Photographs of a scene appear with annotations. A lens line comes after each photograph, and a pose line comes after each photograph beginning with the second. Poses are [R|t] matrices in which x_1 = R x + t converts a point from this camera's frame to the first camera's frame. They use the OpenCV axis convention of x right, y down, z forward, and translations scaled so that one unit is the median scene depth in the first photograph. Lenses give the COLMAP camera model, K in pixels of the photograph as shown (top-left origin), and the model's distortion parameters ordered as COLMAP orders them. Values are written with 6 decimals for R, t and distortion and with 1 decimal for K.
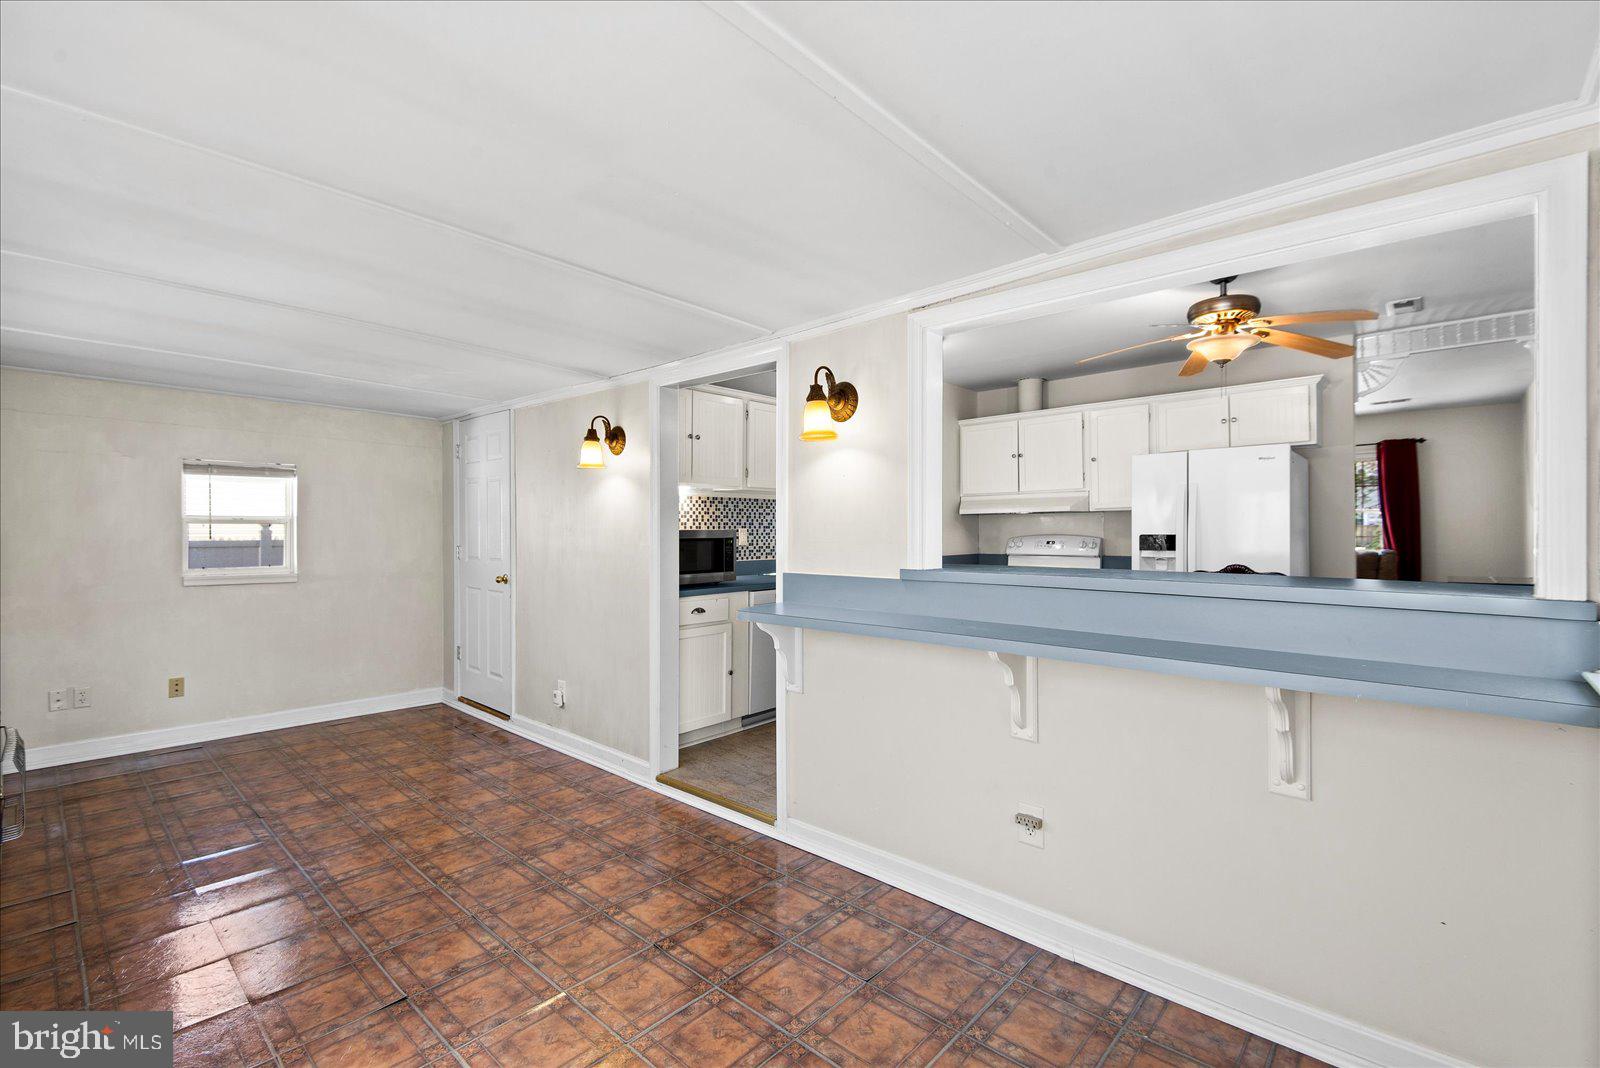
lens RADIAL K [[702.5, 0, 803.8], [0, 702.5, 531.8], [0, 0, 1]] dist [0.034184, -0.019037]
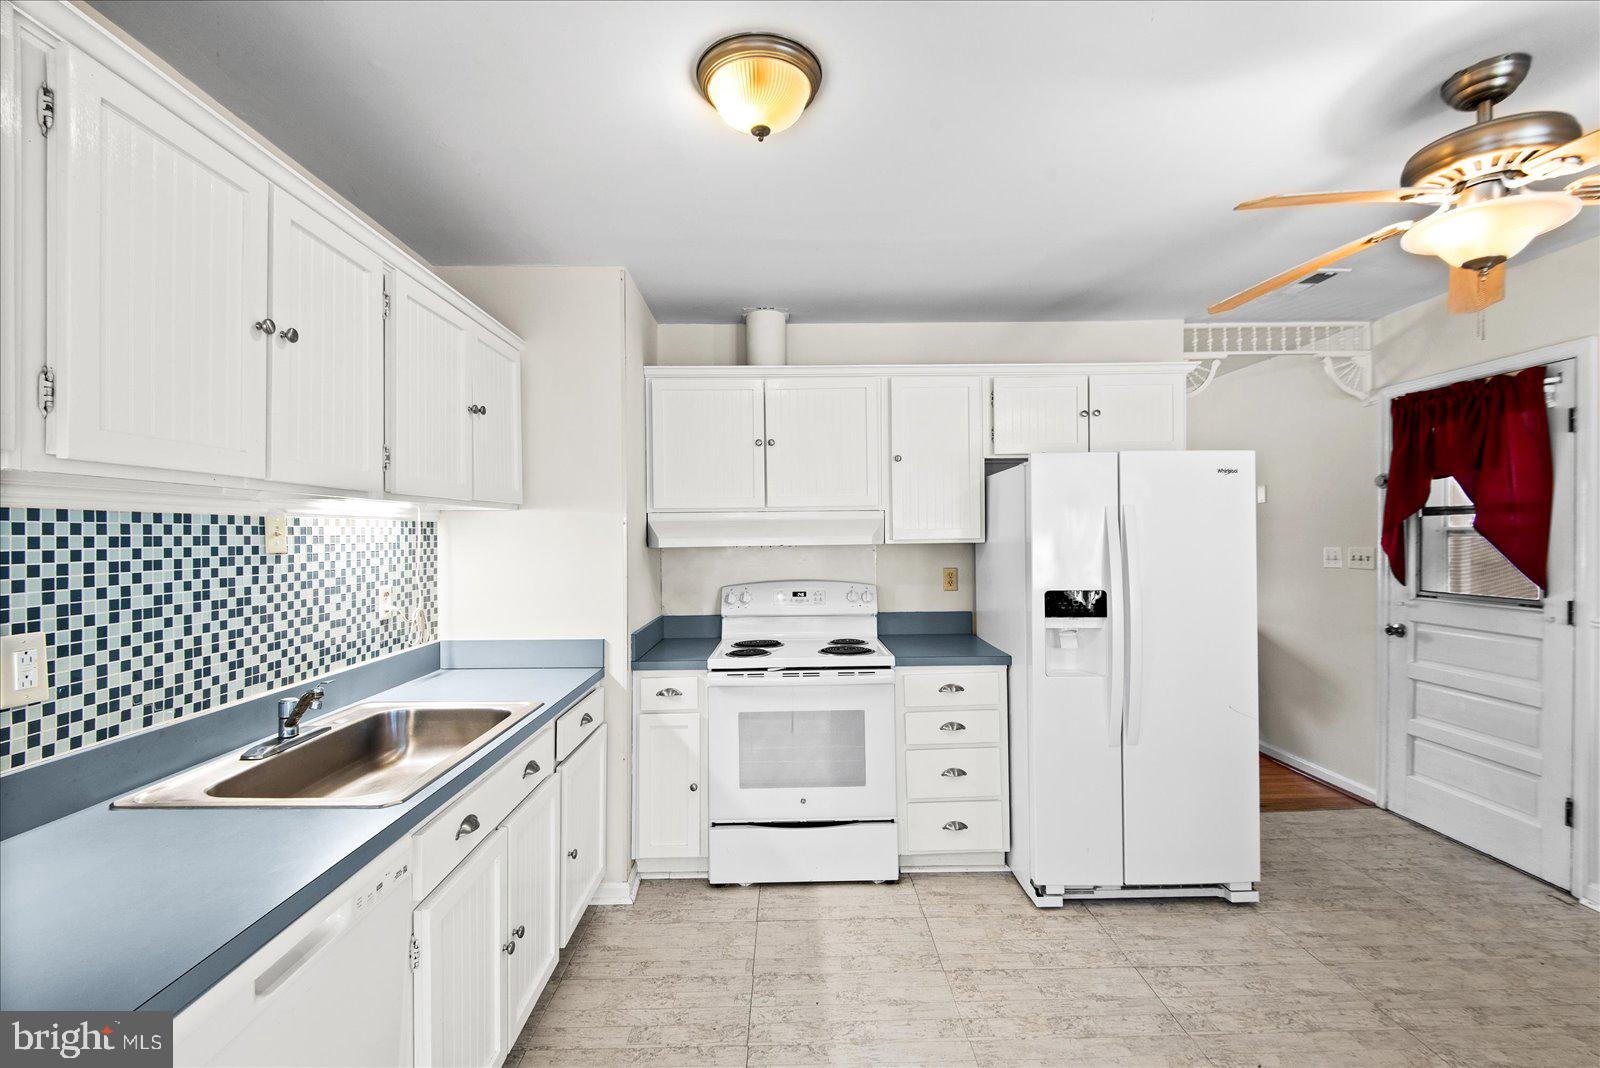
lens RADIAL K [[702.5, 0, 803.8], [0, 702.5, 531.8], [0, 0, 1]] dist [0.034184, -0.019037]
pose [[0.730752, 0.001777, 0.682641, -0.057748], [0.006348, 0.999936, -0.009398, -0.035601], [-0.682614, 0.011201, 0.730693, 0.639723]]
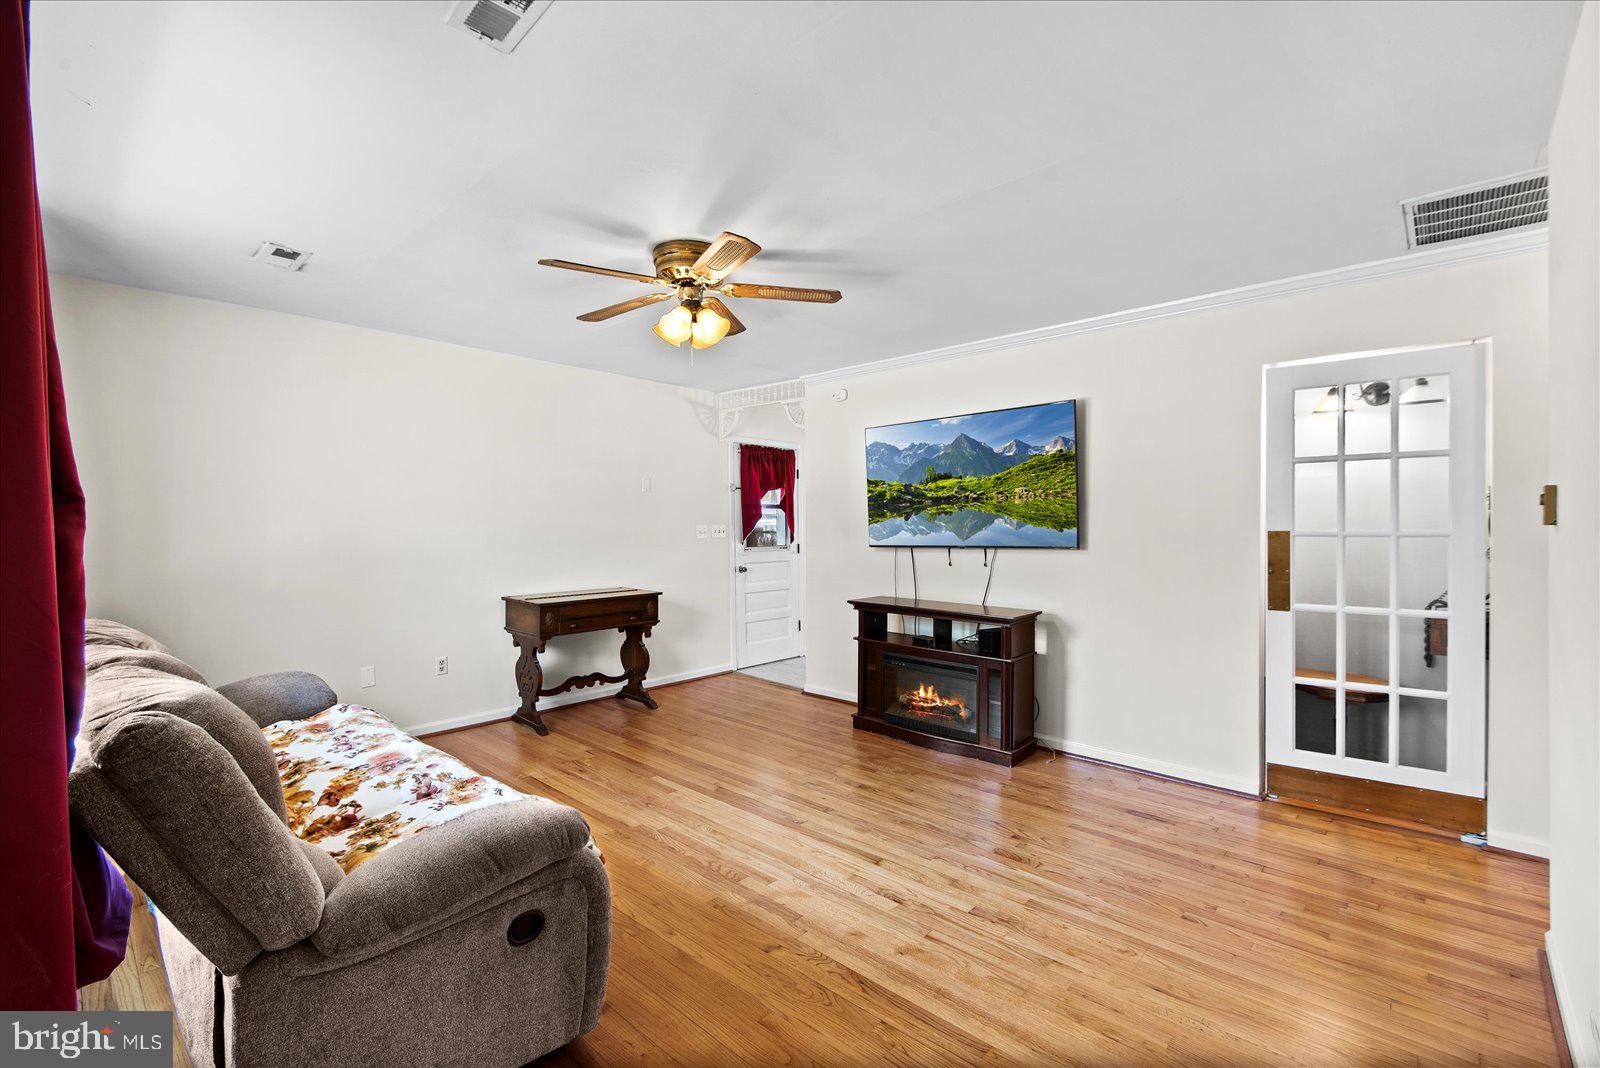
lens RADIAL K [[700.7, 0, 803.3], [0, 700.7, 534.6], [0, 0, 1]] dist [0.031035, -0.017783]
pose [[-0.999869, 0.008230, 0.013905, 0.689005], [0.008421, 0.999871, 0.013683, -0.021903], [-0.013790, 0.013799, -0.999810, 1.986624]]
